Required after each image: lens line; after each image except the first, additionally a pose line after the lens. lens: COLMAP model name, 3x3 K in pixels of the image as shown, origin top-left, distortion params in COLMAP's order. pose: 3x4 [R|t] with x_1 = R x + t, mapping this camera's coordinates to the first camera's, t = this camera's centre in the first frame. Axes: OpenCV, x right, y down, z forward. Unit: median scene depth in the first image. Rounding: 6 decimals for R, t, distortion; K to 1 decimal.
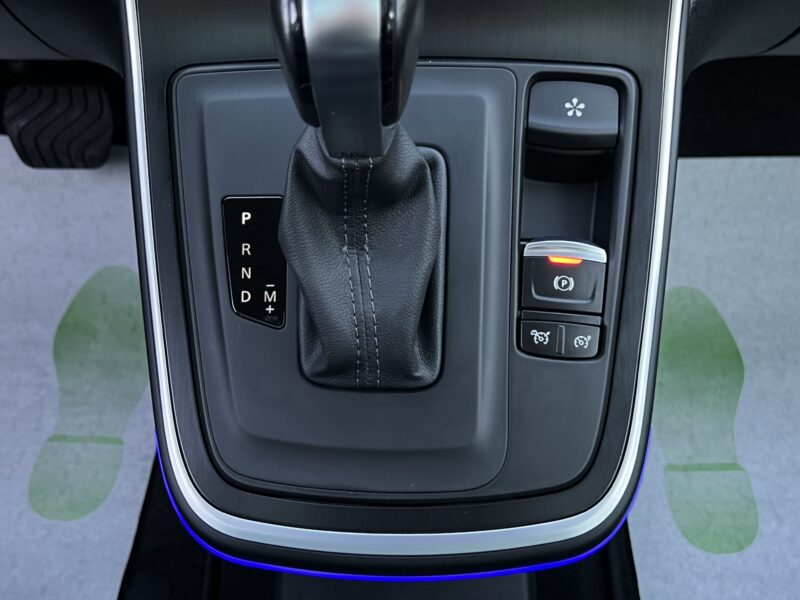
lens RADIAL K [[1004.9, 0, 400.0], [0, 1004.9, 300.0], [0, 0, 1]] dist [0.012448, 0.020519]
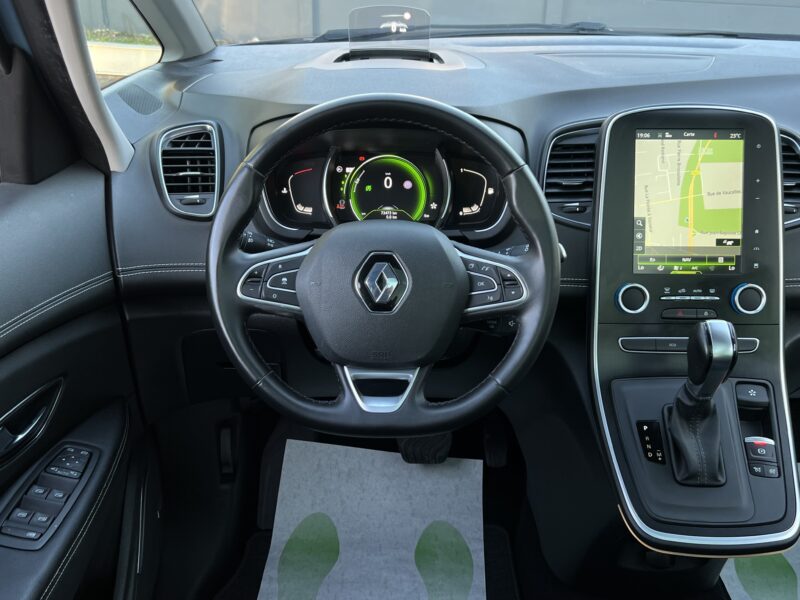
lens RADIAL K [[816.7, 0, 397.9], [0, 816.7, 286.8], [0, 0, 1]] dist [0.111306, -0.242340]
pose [[0.999988, 0.004558, 0.001623, -0.857128], [-0.003350, 0.894259, -0.447536, 0.607755], [-0.003492, 0.447526, 0.894264, -1.272666]]
